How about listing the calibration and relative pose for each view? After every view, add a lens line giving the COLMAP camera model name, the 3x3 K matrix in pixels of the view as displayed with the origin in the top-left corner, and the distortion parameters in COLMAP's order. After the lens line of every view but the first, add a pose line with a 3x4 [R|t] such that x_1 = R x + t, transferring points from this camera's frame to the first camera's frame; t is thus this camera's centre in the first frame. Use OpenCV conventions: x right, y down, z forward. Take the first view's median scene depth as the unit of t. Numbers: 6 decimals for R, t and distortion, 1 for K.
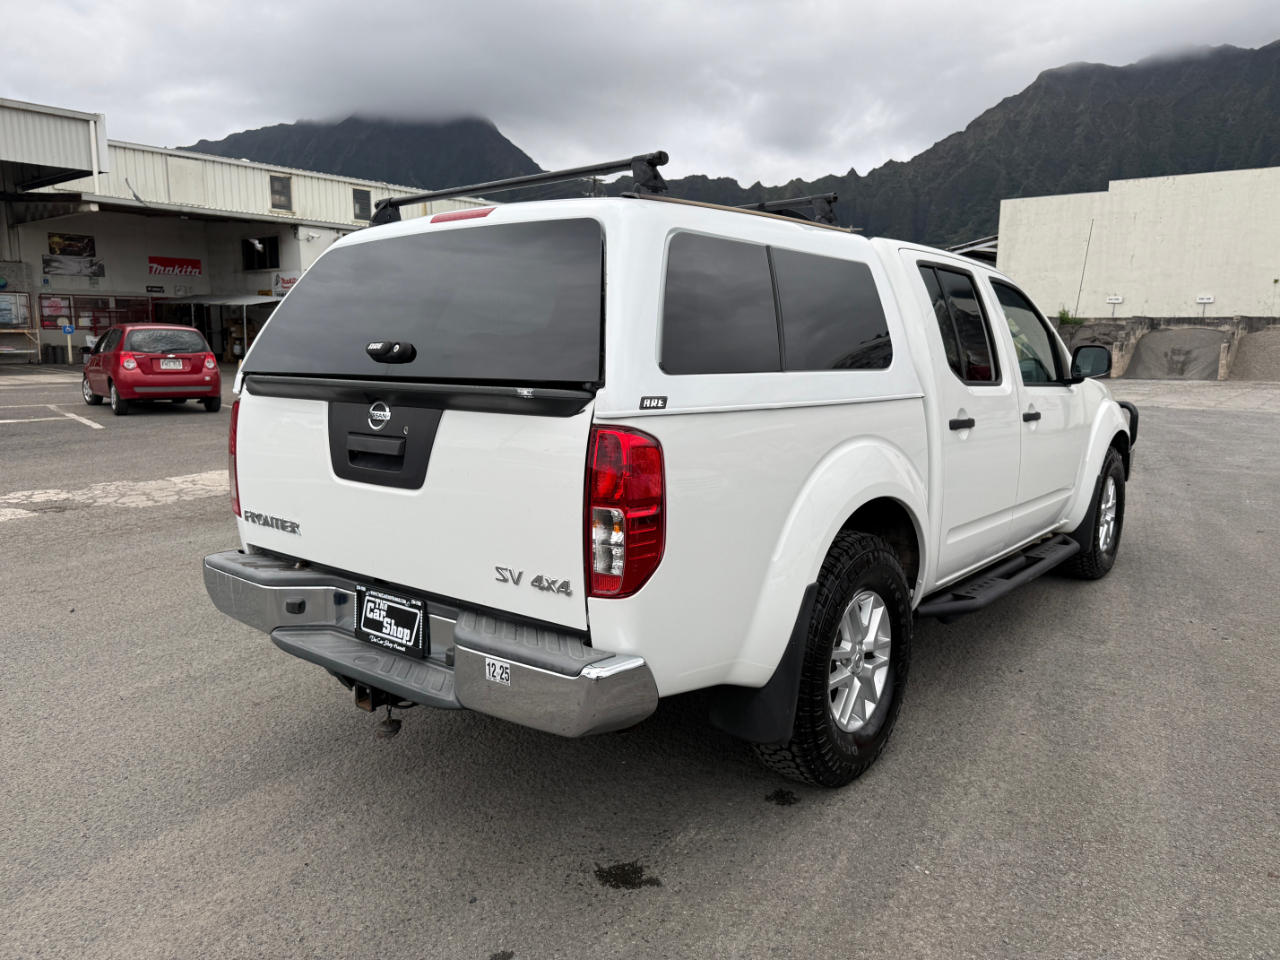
lens RADIAL K [[960.4, 0, 639.4], [0, 960.4, 440.7], [0, 0, 1]] dist [0.000667, 0.003821]
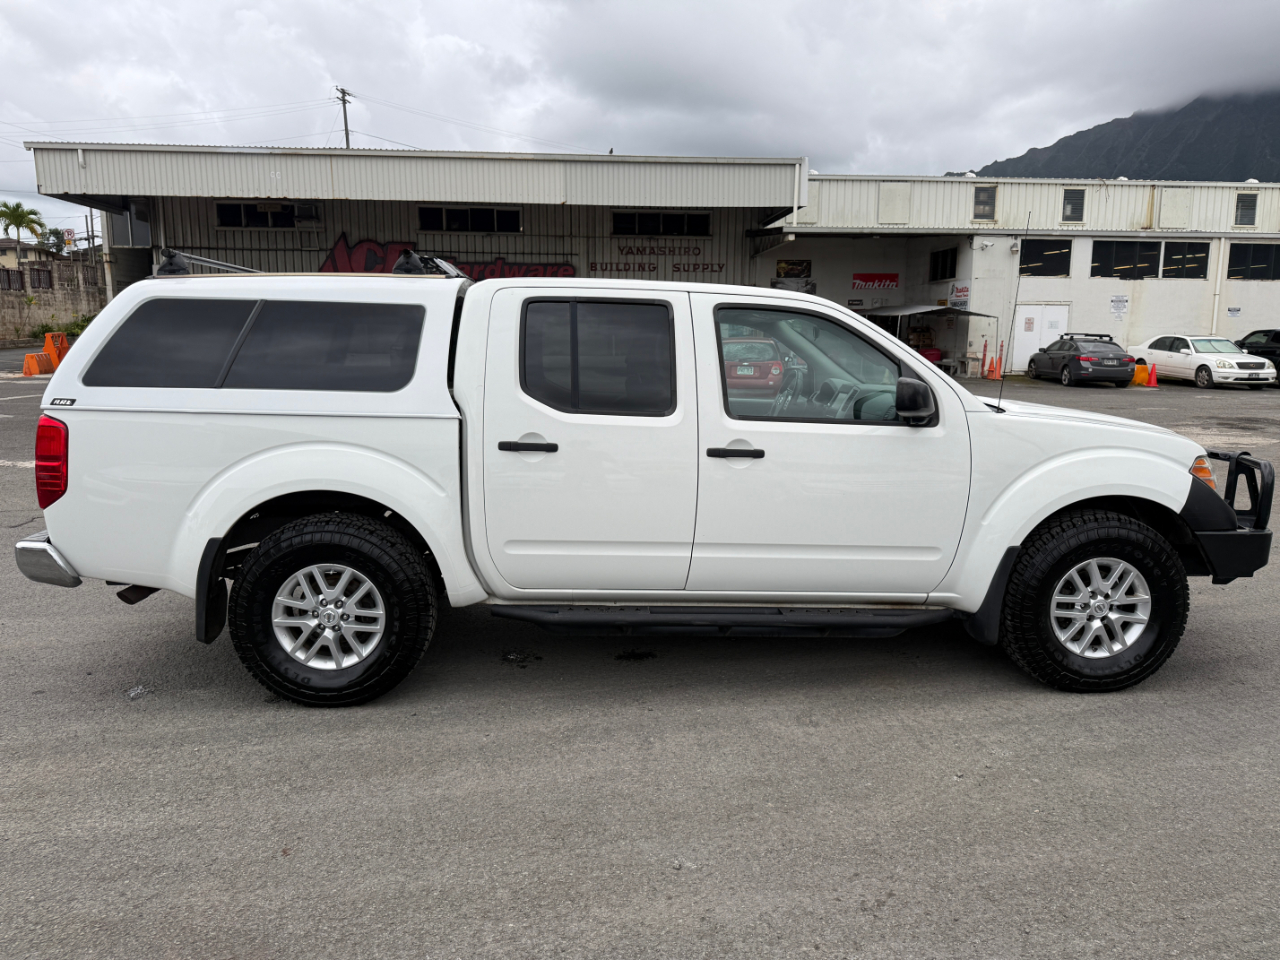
lens RADIAL K [[933.7, 0, 639.0], [0, 933.7, 480.3], [0, 0, 1]] dist [0.075366, -0.124054]
pose [[0.649882, 0.113535, -0.751507, 0.211029], [-0.083303, 0.993463, 0.078051, -0.012625], [0.755456, 0.011880, 0.655092, 0.071820]]
